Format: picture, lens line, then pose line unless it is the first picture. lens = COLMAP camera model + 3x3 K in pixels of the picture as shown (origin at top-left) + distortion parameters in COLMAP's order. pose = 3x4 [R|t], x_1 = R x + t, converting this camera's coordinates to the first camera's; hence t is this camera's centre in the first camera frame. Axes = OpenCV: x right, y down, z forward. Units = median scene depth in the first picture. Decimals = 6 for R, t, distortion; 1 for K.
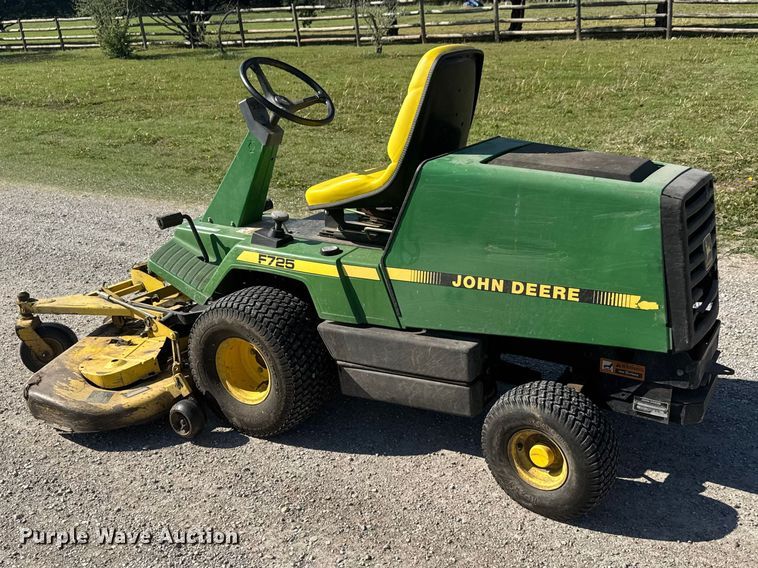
lens RADIAL K [[775.4, 0, 423.3], [0, 775.4, 314.0], [0, 0, 1]] dist [0.137721, -0.270752]
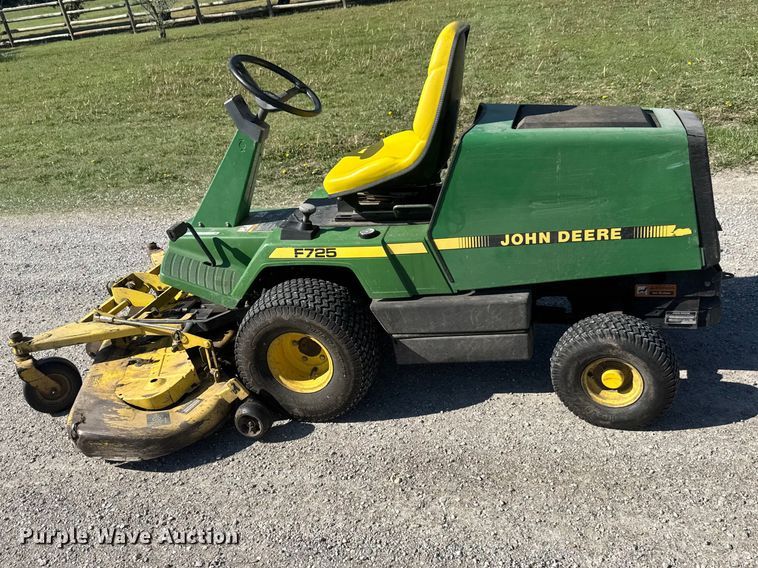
lens RADIAL K [[706.7, 0, 389.4], [0, 706.7, 302.0], [0, 0, 1]] dist [0.109821, -0.173732]
pose [[0.951870, -0.193162, 0.237973, -0.337884], [0.180687, 0.980800, 0.073378, -0.055442], [-0.247578, -0.026847, 0.968496, 0.067154]]
